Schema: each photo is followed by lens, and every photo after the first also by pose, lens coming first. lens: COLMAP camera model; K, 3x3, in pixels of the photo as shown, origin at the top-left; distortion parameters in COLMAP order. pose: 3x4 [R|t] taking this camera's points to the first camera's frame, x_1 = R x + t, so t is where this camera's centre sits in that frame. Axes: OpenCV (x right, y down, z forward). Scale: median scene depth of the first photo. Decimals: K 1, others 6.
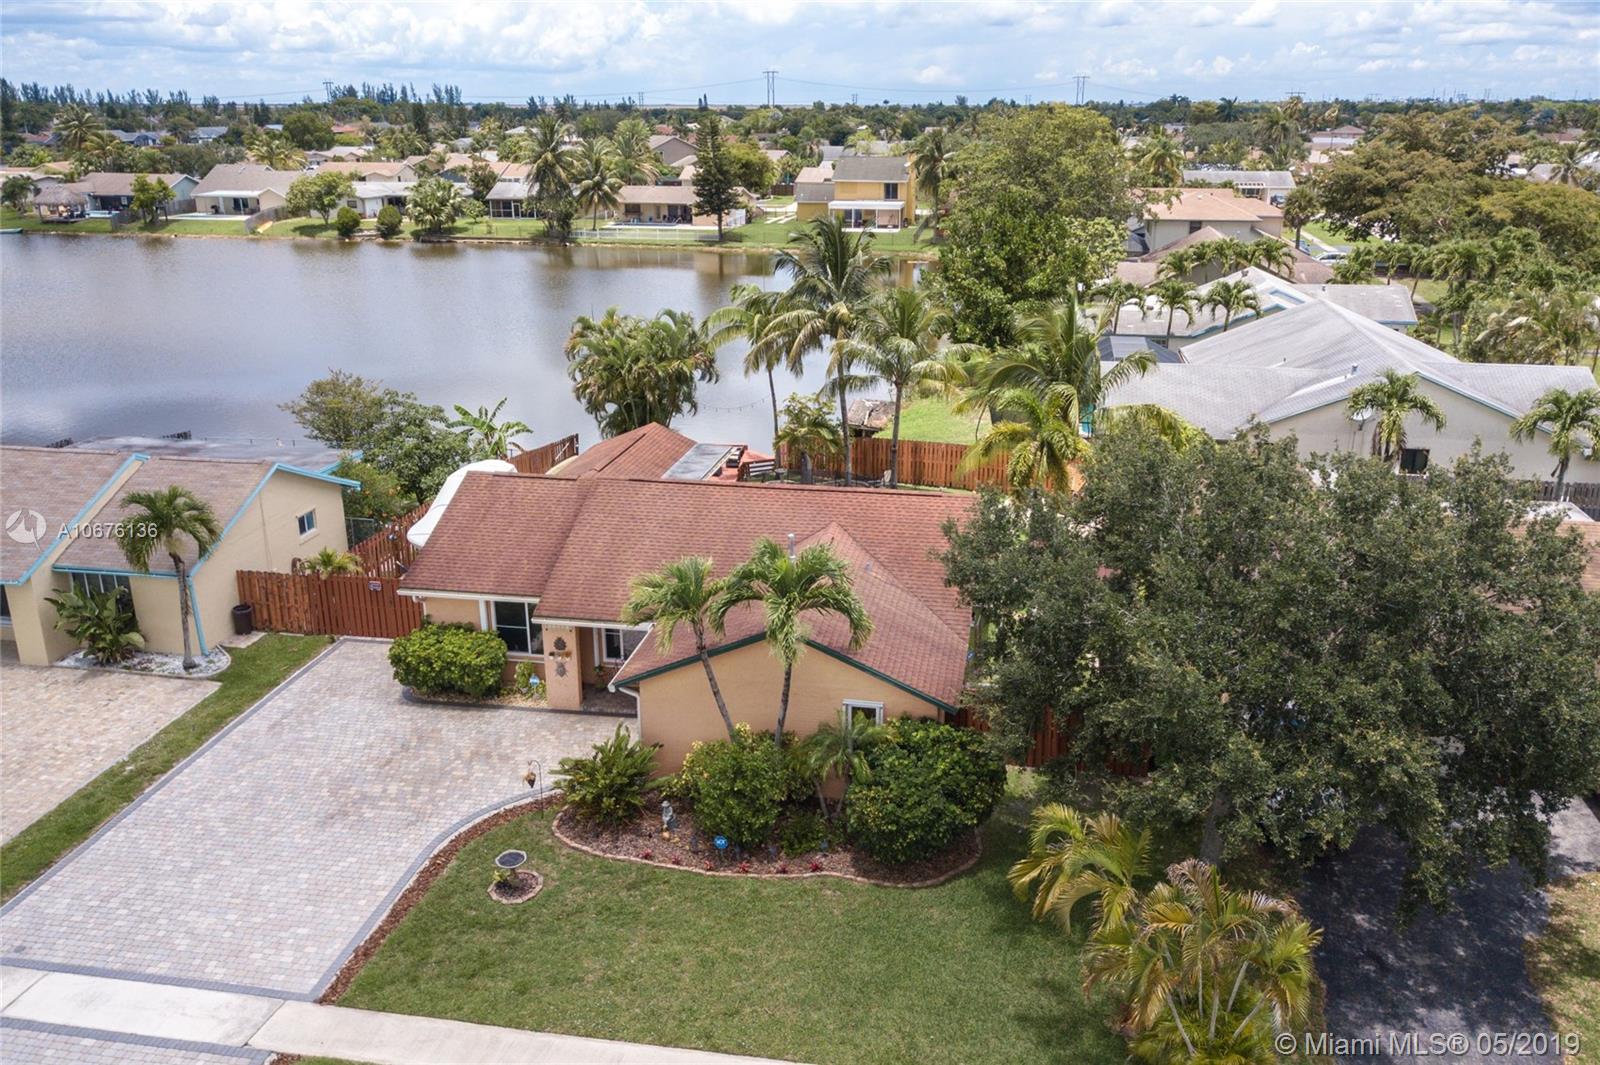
lens RADIAL K [[1244.7, 0, 802.9], [0, 1244.7, 531.0], [0, 0, 1]] dist [0.024133, -0.006265]
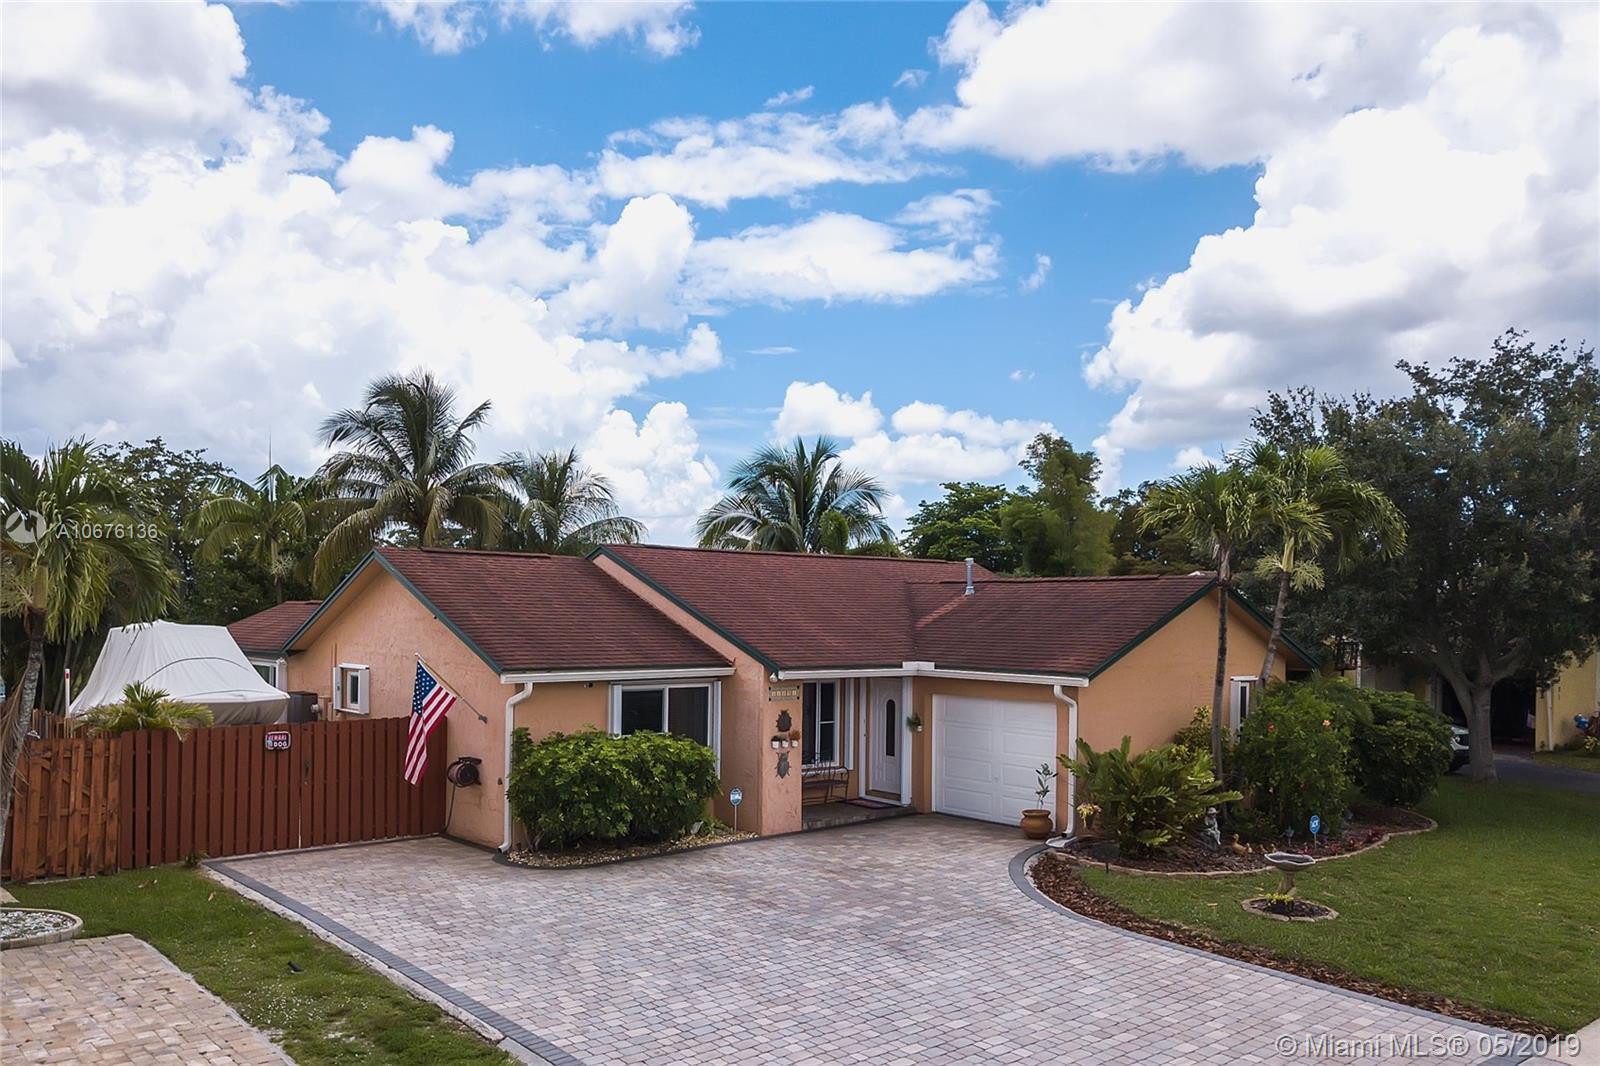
lens RADIAL K [[1244.7, 0, 743.9], [0, 1244.7, 616.9], [0, 0, 1]] dist [0.024133, -0.006265]
pose [[0.640402, 0.005129, 0.768023, -0.699068], [0.232468, 0.951777, -0.200195, 0.162481], [-0.732013, 0.306746, 0.608328, 0.606340]]
